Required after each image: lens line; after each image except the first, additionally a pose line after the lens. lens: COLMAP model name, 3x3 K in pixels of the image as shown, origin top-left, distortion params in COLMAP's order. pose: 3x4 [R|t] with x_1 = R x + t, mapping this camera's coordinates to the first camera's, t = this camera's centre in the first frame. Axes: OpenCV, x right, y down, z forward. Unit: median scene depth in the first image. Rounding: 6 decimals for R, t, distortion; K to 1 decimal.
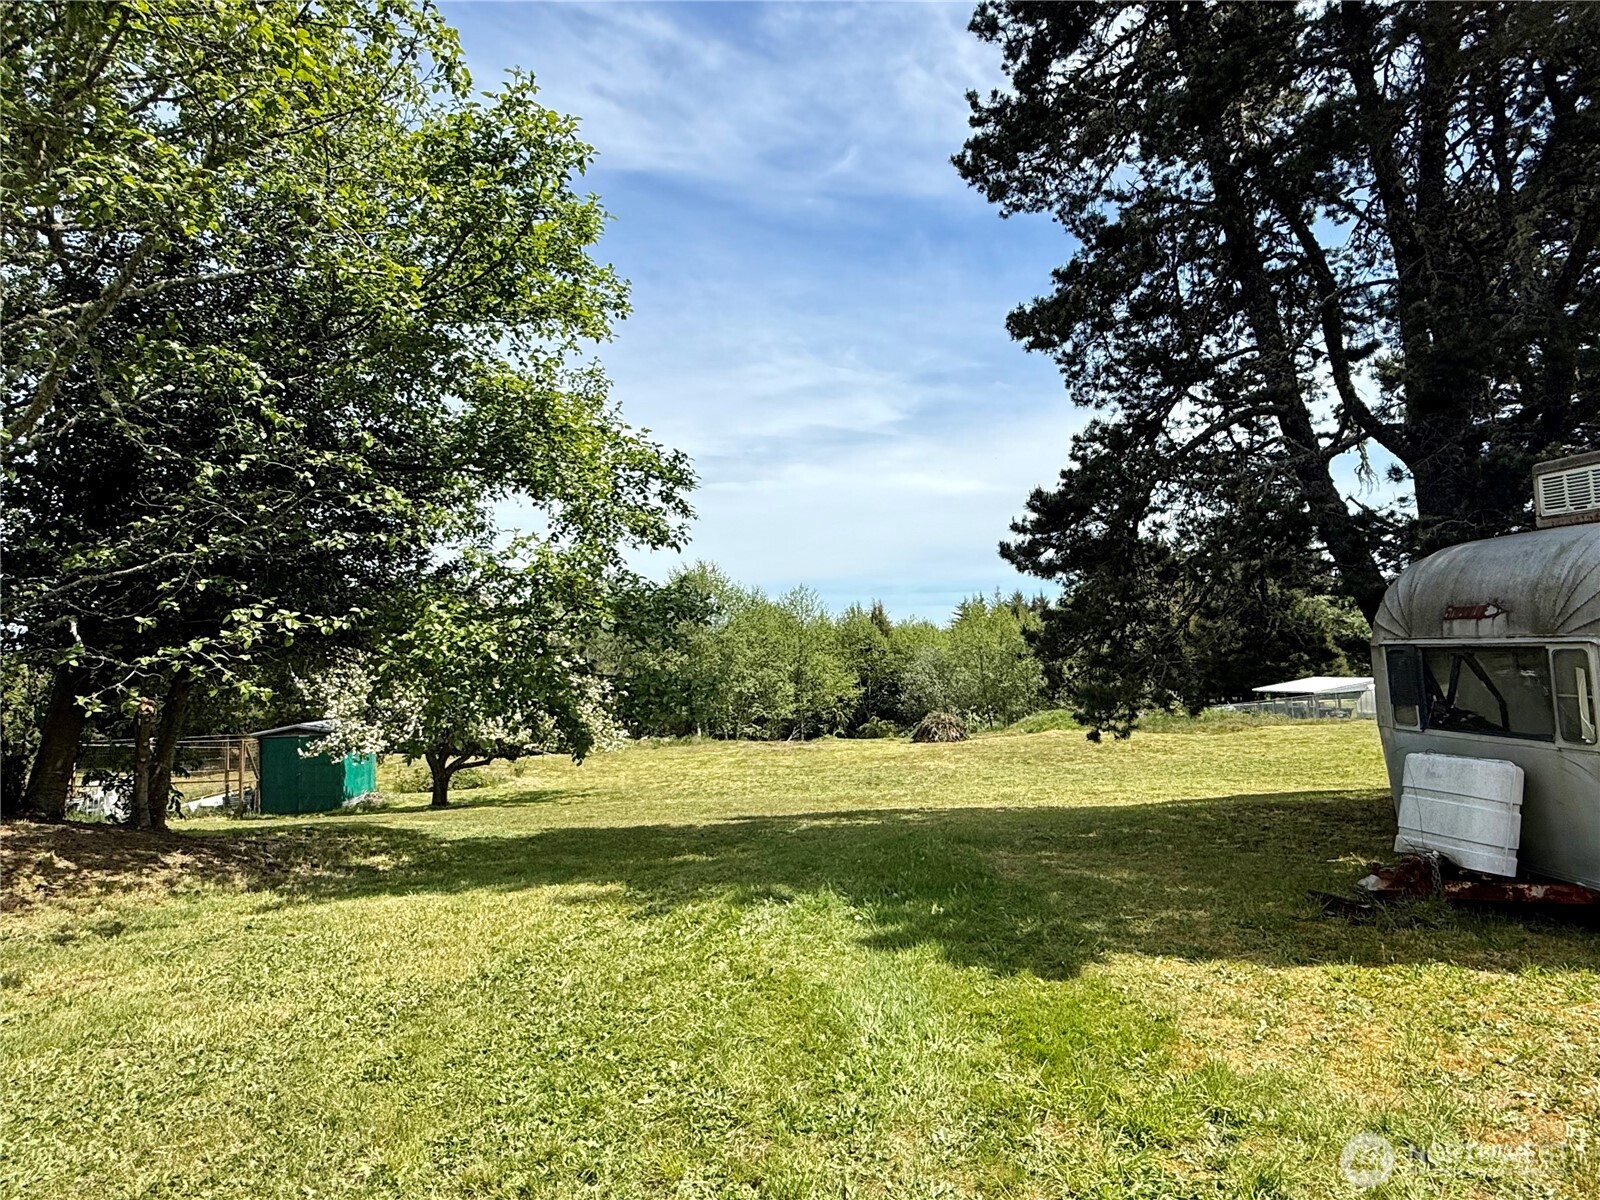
lens RADIAL K [[938.3, 0, 800.0], [0, 938.3, 600.0], [0, 0, 1]] dist [-0.003371, 0.018825]
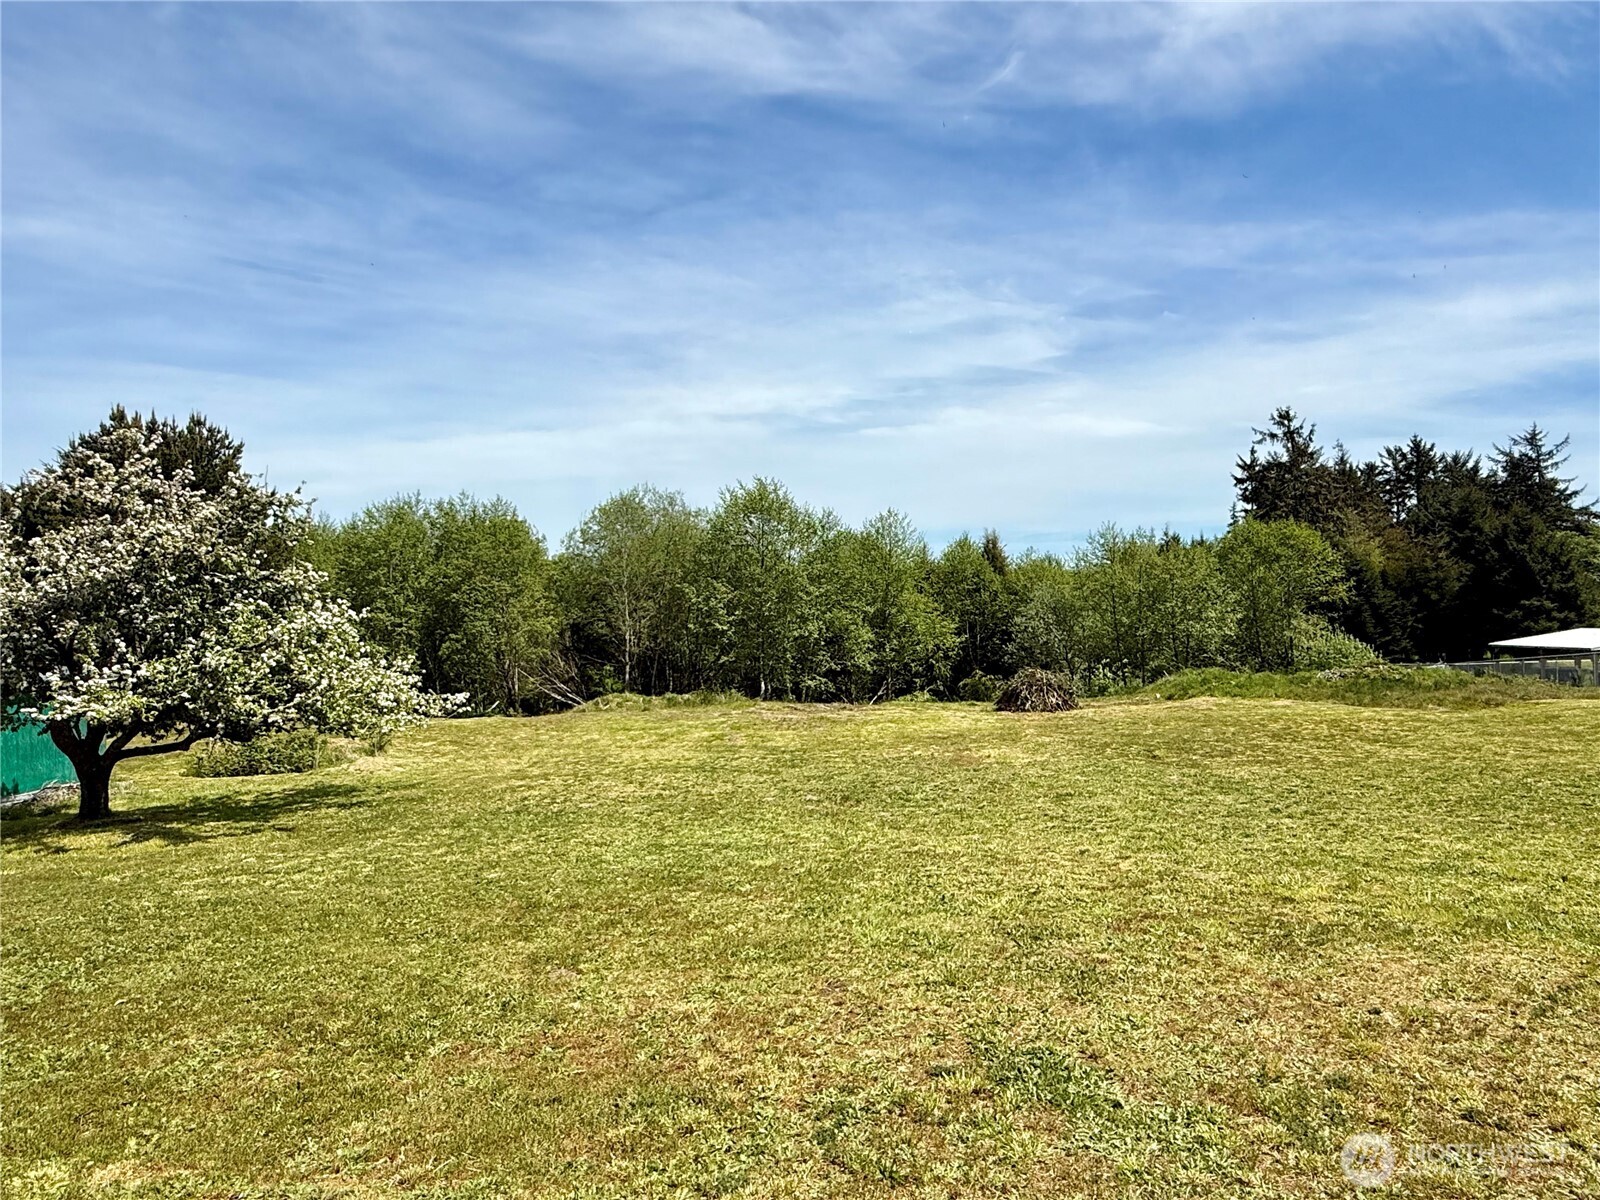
lens RADIAL K [[936.0, 0, 826.2], [0, 936.0, 628.2], [0, 0, 1]] dist [0.003318, 0.000455]
pose [[0.990963, 0.011875, -0.133608, 0.055264], [-0.000451, 0.996363, 0.085211, 0.017290], [0.134134, -0.084381, 0.987364, 0.173135]]
